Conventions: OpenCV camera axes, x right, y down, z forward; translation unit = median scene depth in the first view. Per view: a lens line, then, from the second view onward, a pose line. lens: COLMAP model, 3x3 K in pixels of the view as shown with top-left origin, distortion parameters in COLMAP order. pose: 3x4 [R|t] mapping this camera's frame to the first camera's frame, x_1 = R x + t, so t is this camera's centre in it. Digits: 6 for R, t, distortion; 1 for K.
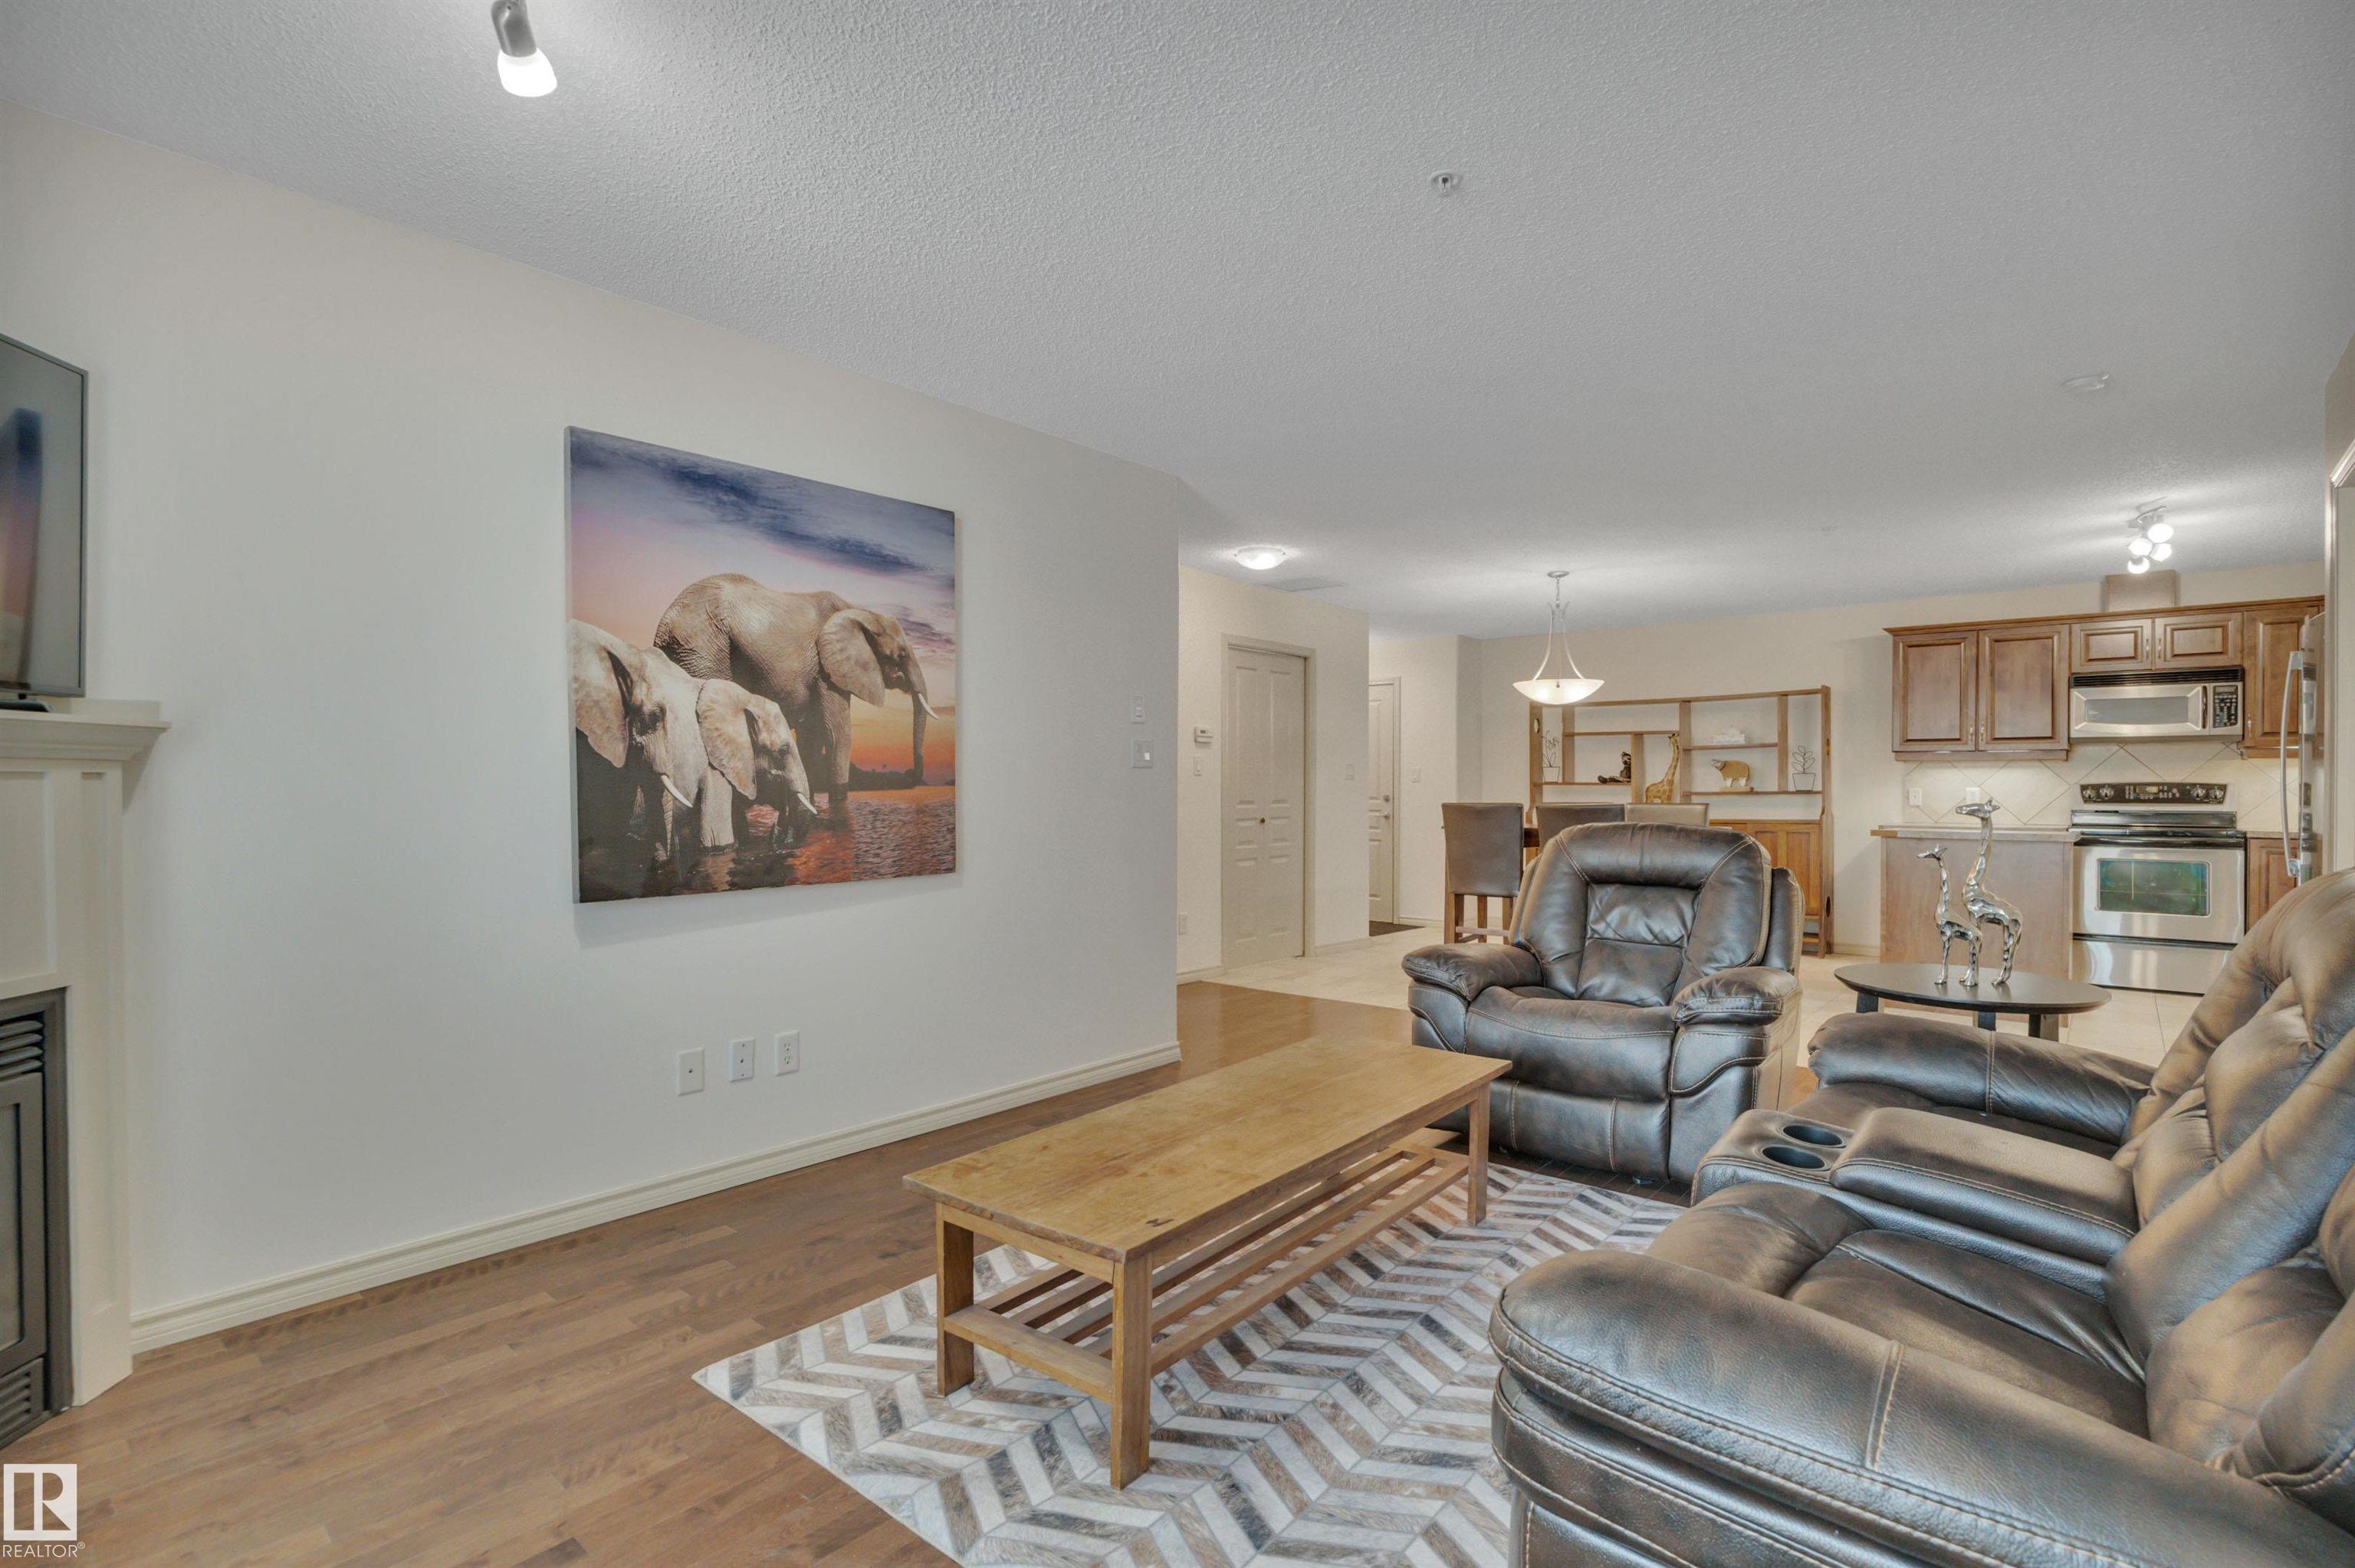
lens RADIAL K [[1118.4, 0, 1177.5], [0, 1118.4, 784.0], [0, 0, 1]] dist [-0.004123, -0.001098]
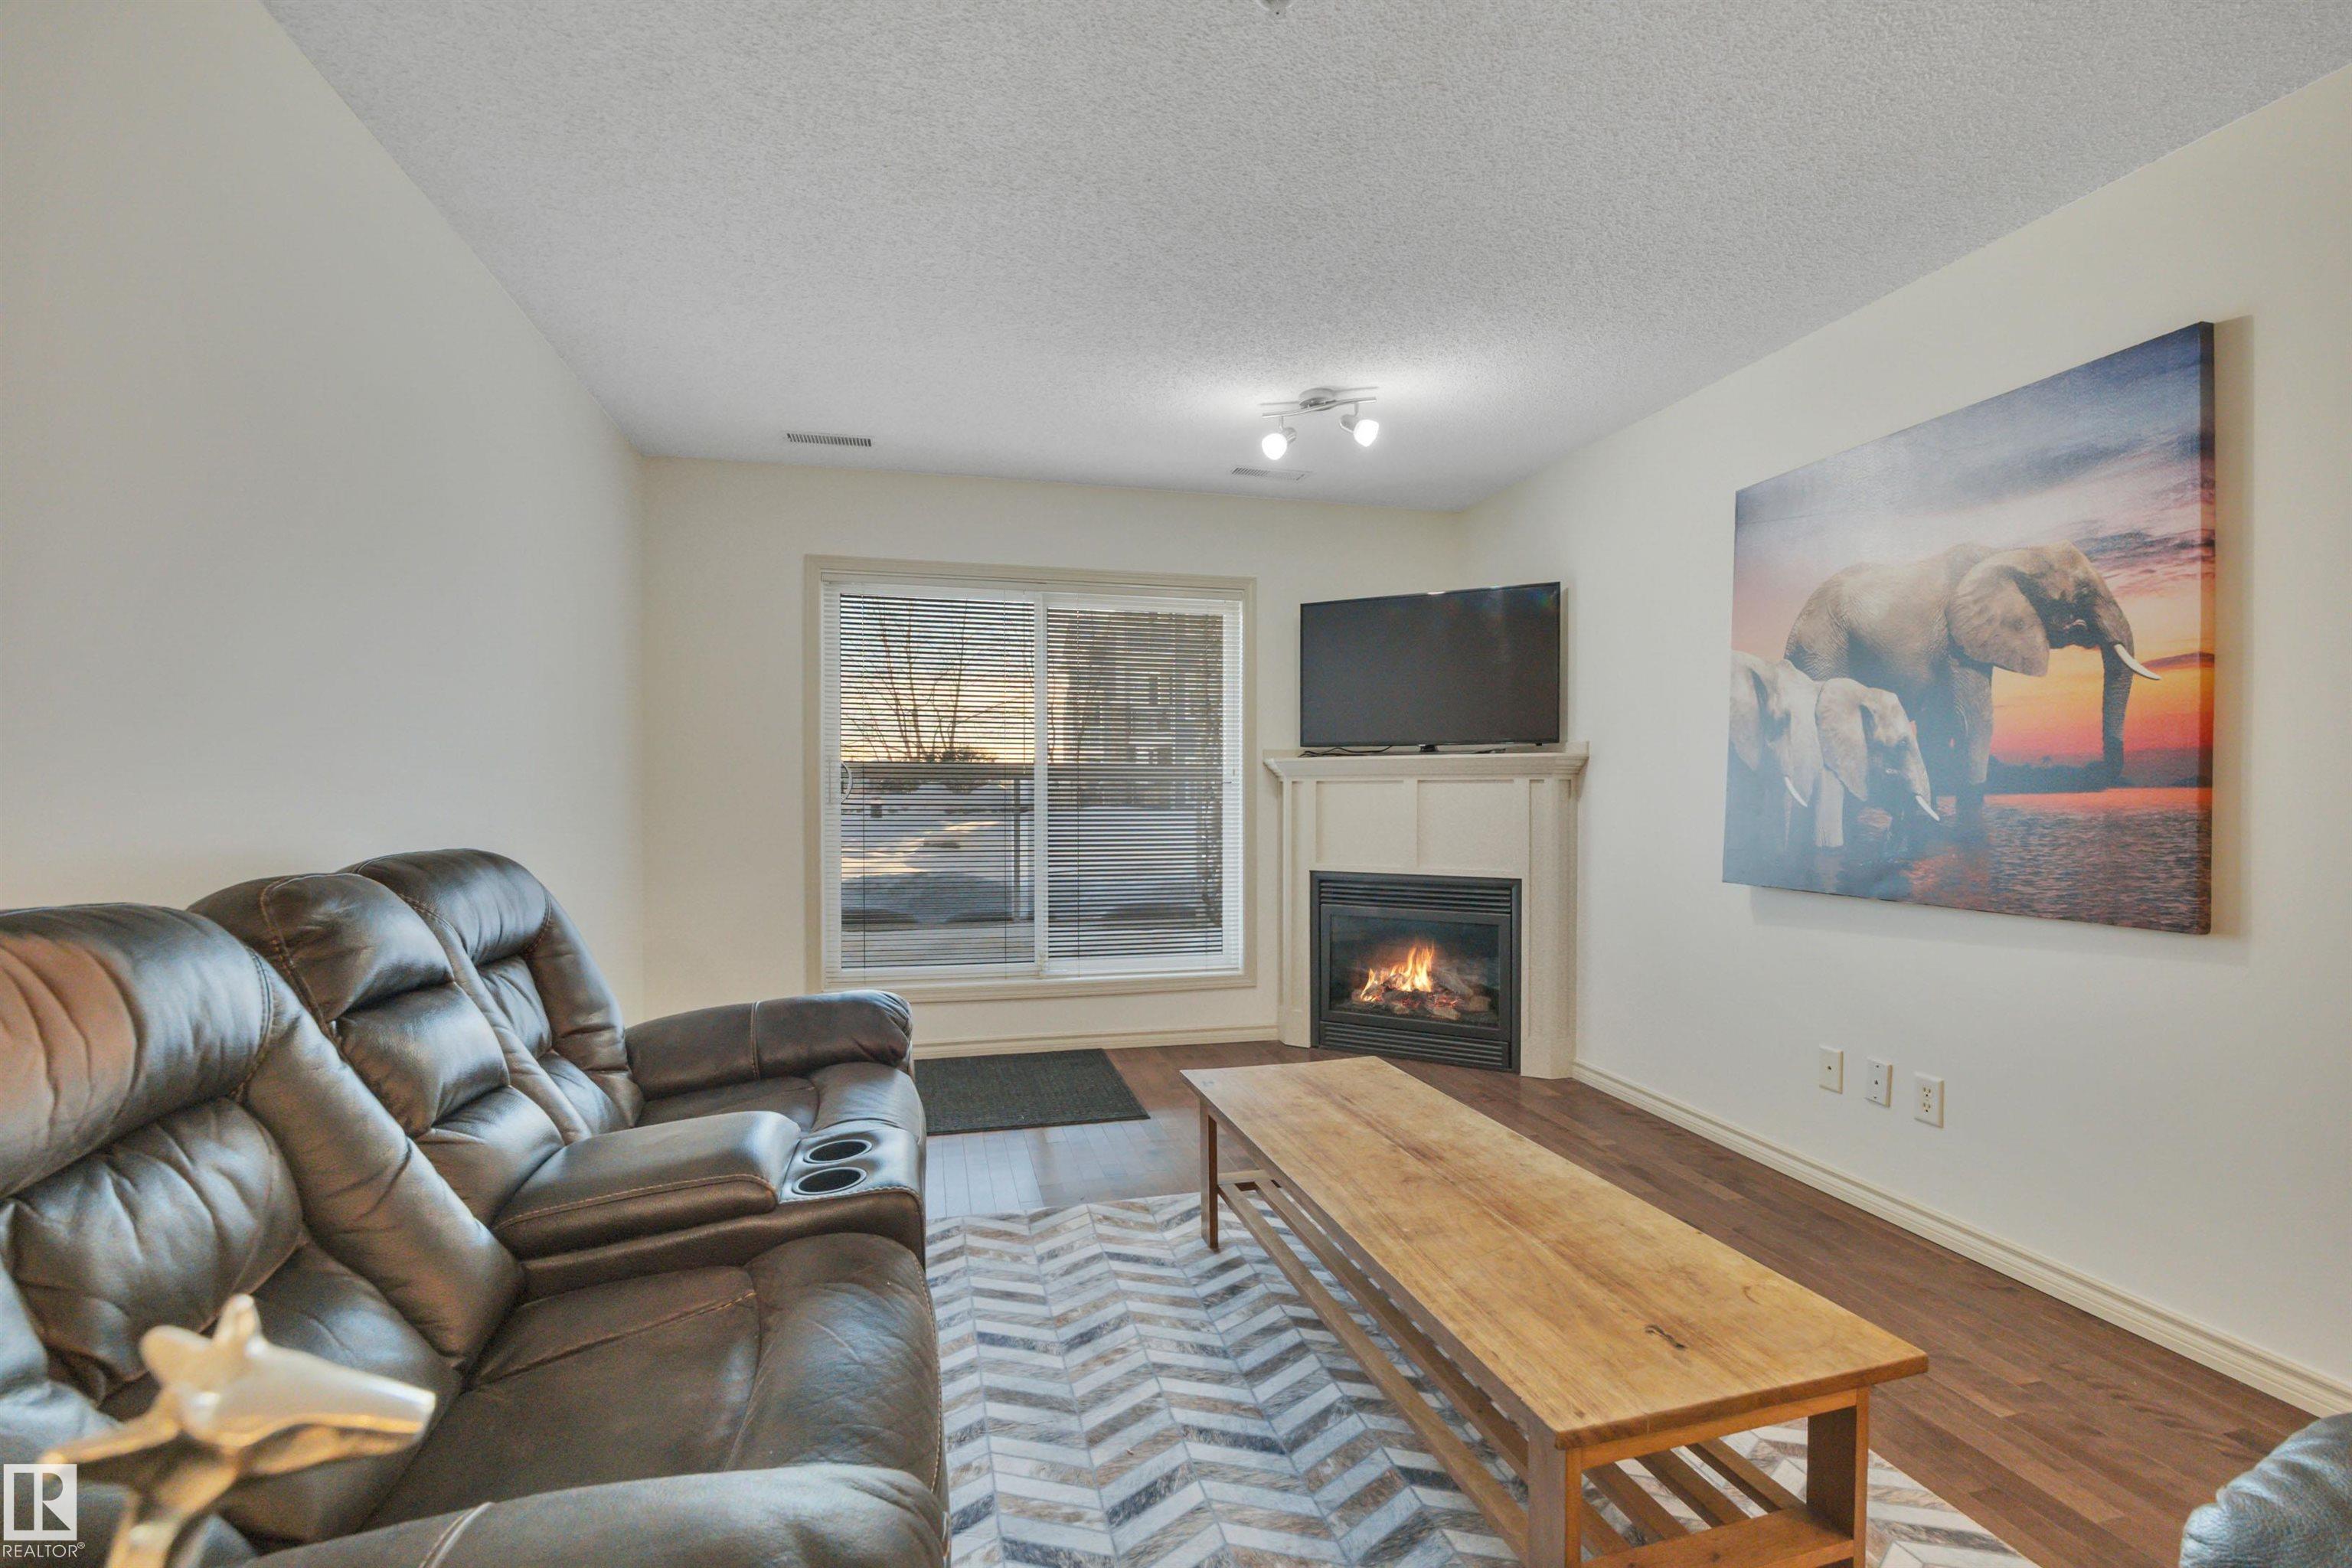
lens RADIAL K [[1023.6, 0, 1170.1], [0, 1023.6, 790.1], [0, 0, 1]] dist [-0.000507, -0.000073]
pose [[-0.584474, 0.002797, -0.811408, 0.563360], [-0.001049, 0.999991, 0.004203, 0.001390], [0.811412, 0.003307, -0.584465, 0.891114]]
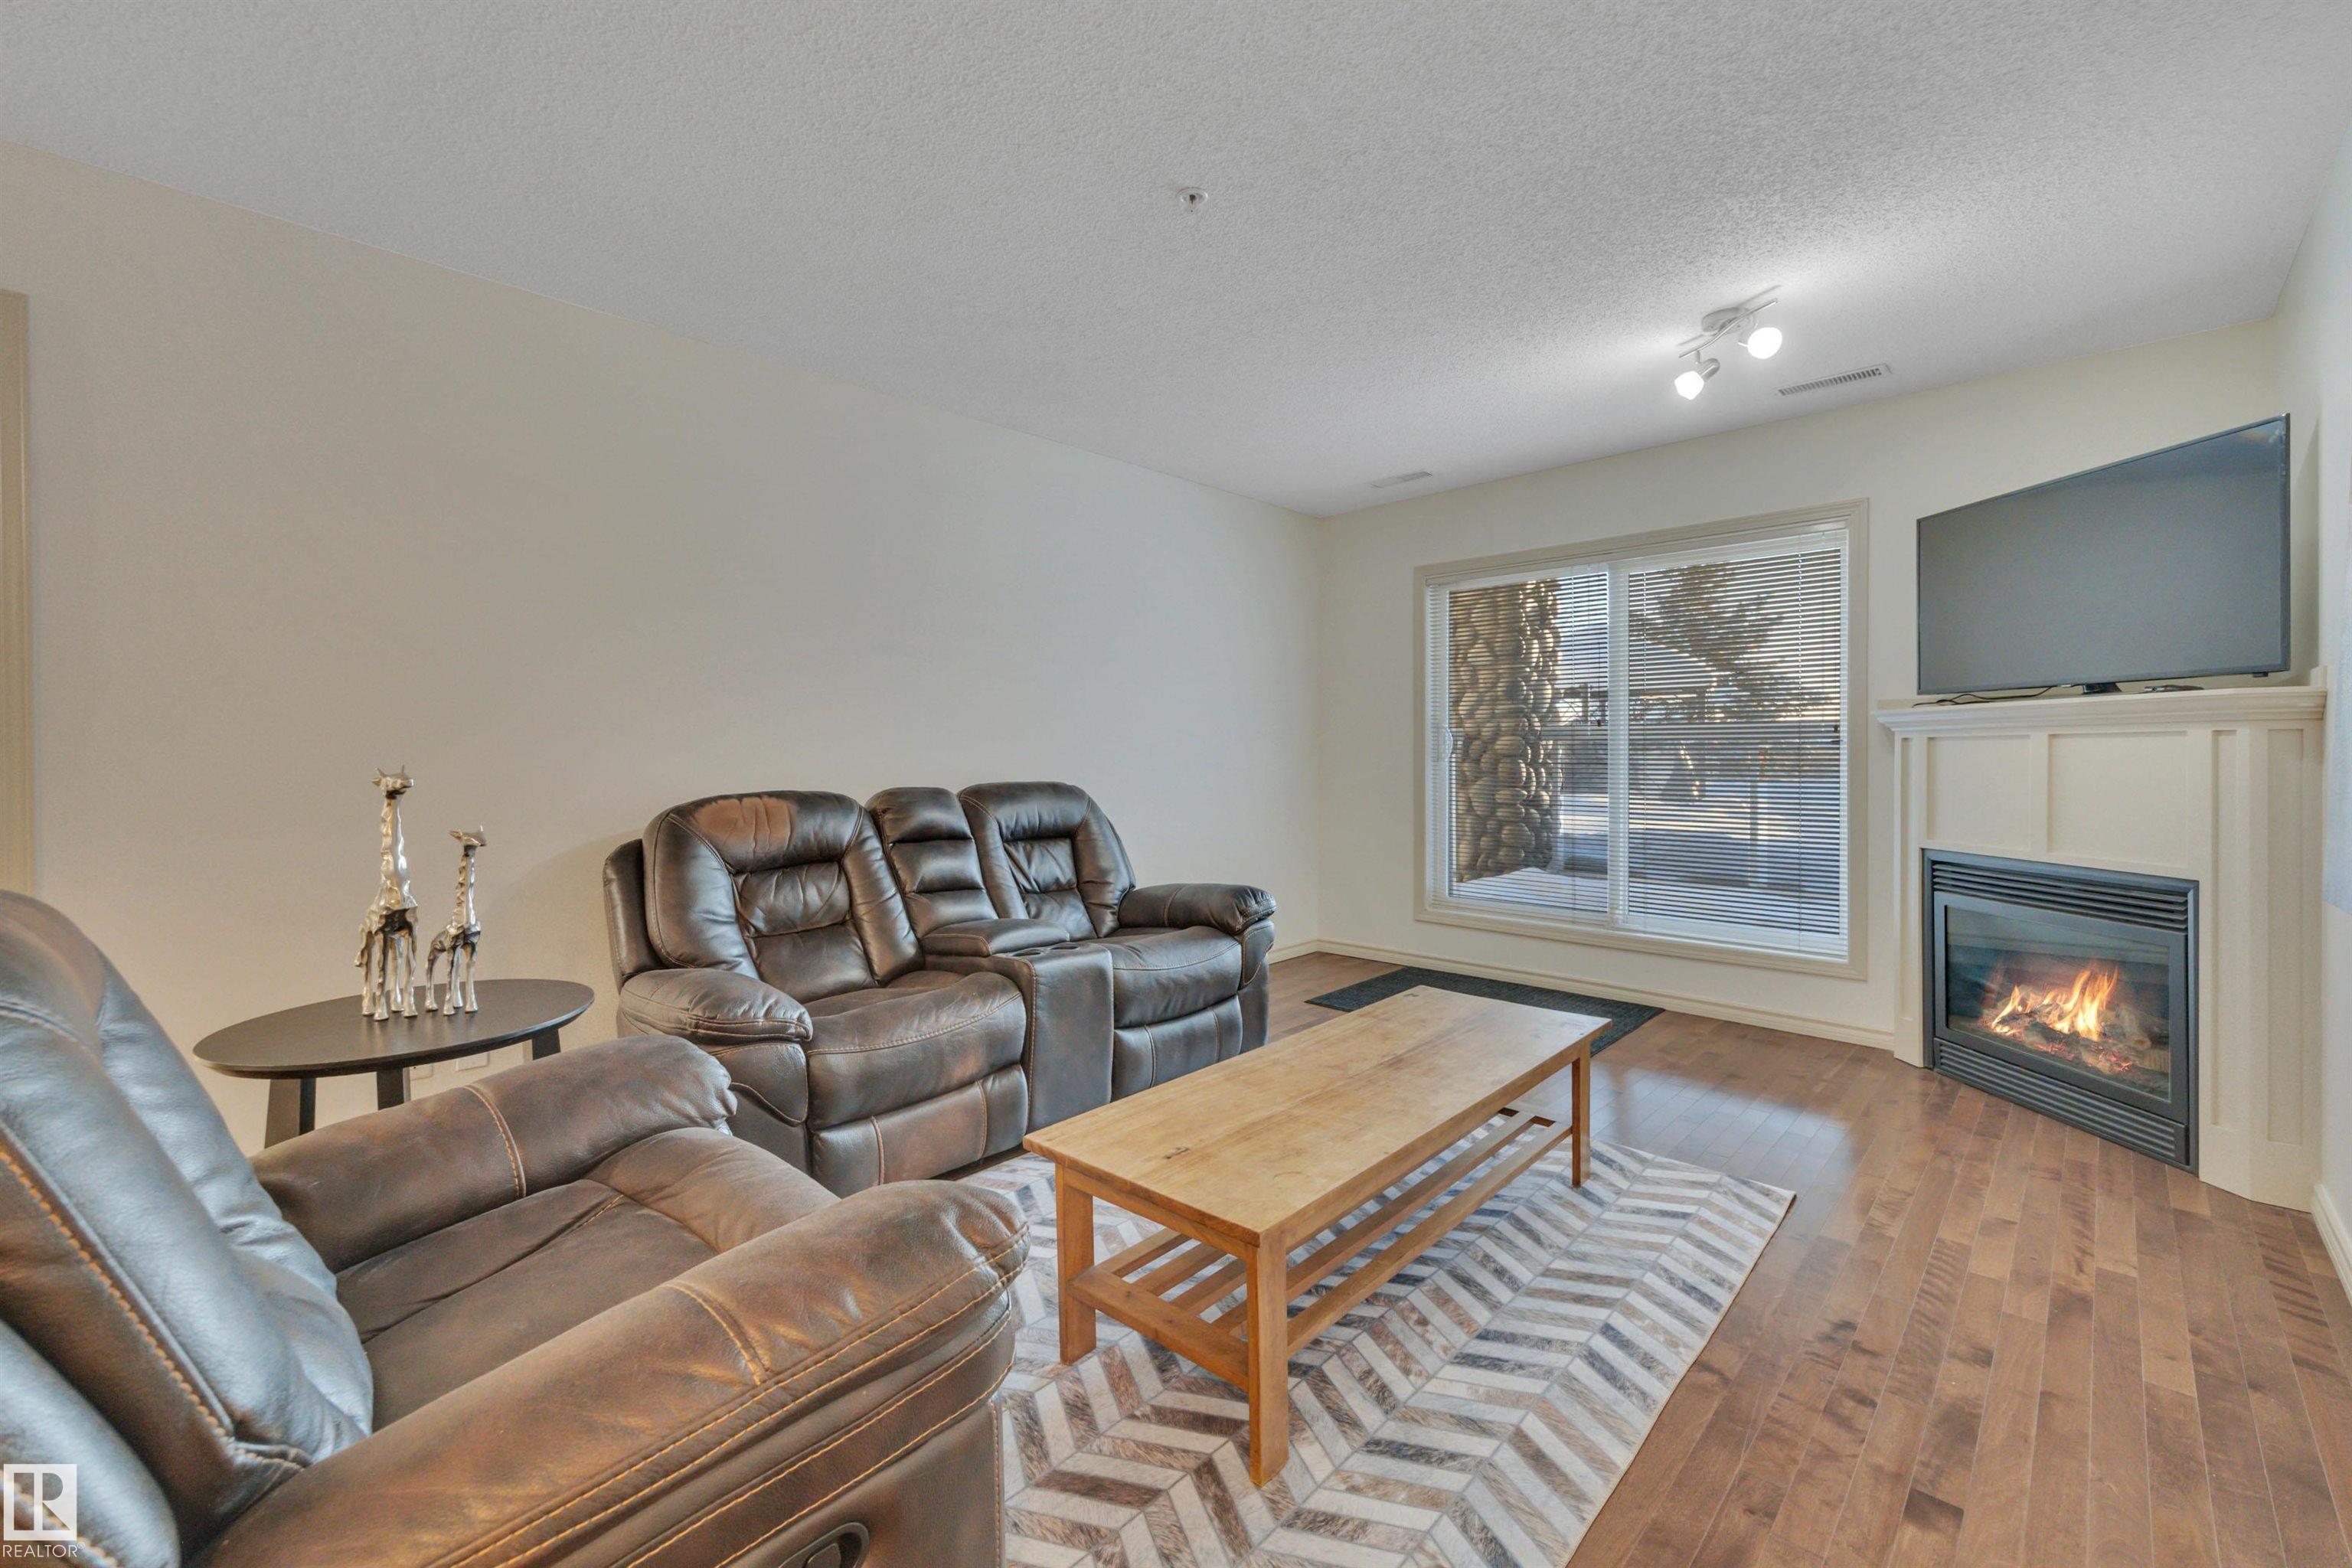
lens RADIAL K [[983.5, 0, 1173.4], [0, 983.5, 750.0], [0, 0, 1]] dist [0.022119, 0.000038]
pose [[-0.998385, 0.004499, 0.056634, 0.143966], [0.004330, 0.999986, -0.003093, 0.005487], [-0.056648, -0.002843, -0.998390, 1.295442]]
